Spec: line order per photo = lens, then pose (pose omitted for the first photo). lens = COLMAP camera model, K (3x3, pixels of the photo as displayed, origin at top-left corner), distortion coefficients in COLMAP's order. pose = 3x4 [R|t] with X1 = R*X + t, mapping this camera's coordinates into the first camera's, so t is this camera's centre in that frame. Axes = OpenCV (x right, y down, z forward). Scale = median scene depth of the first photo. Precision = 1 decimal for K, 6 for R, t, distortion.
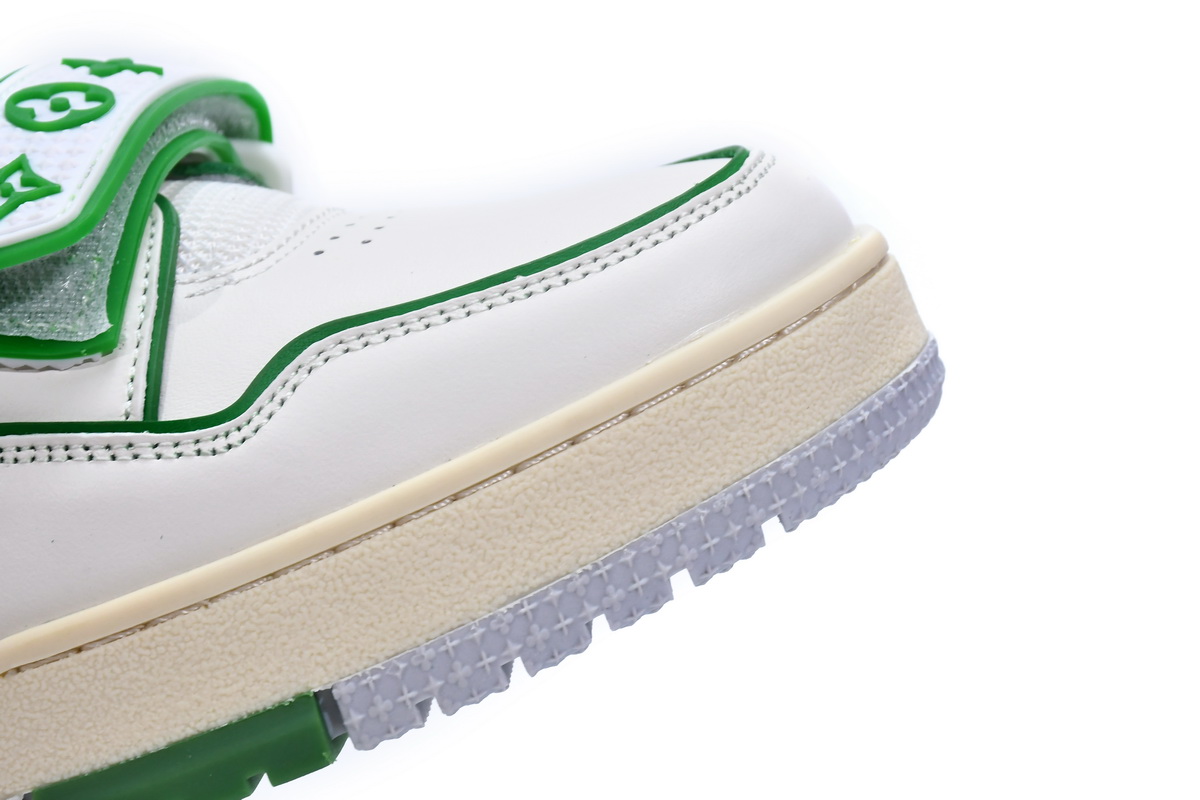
lens RADIAL K [[3516.0, 0, 602.1], [0, 3516.0, 402.2], [0, 0, 1]] dist [-0.091614, 0.000000]
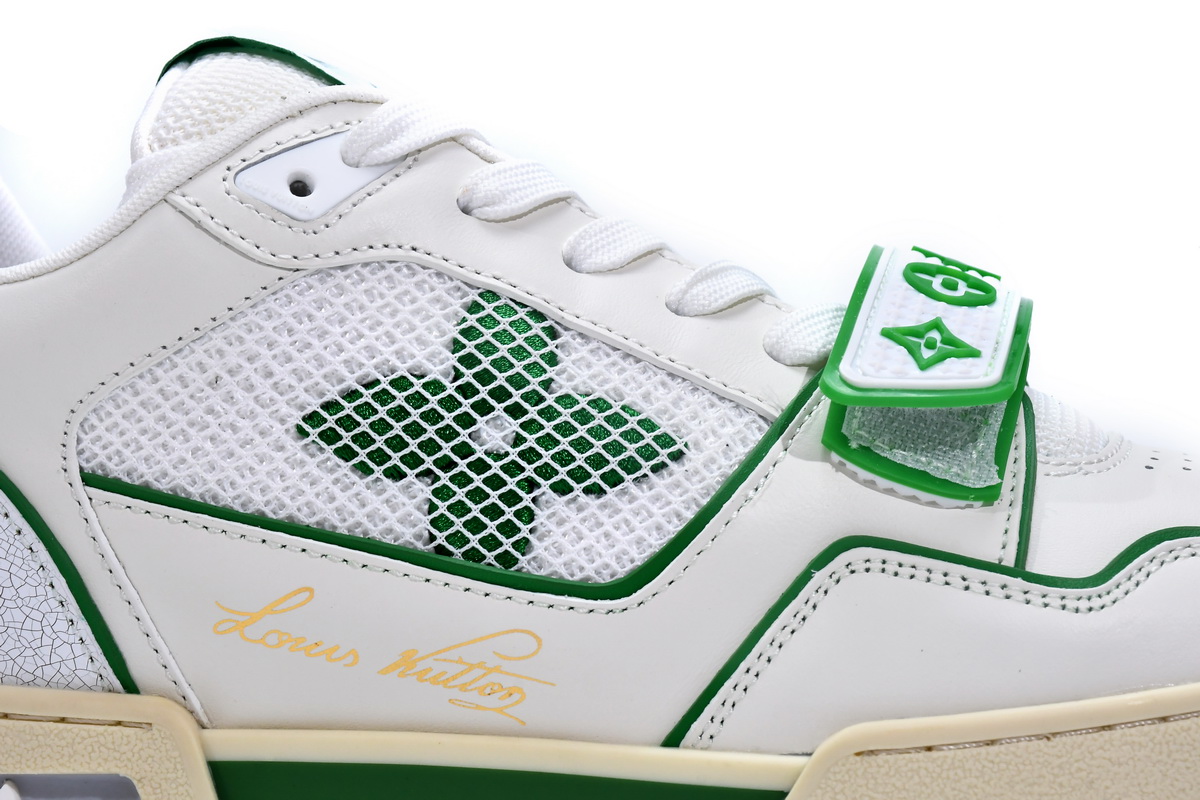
lens RADIAL K [[3516.0, 0, 598.2], [0, 3516.0, 399.2], [0, 0, 1]] dist [-0.091614, 0.000000]
pose [[0.963374, 0.257972, 0.073221, -0.366011], [-0.249225, 0.962106, -0.110628, 0.114562], [-0.098985, 0.088328, 0.991161, -0.126201]]
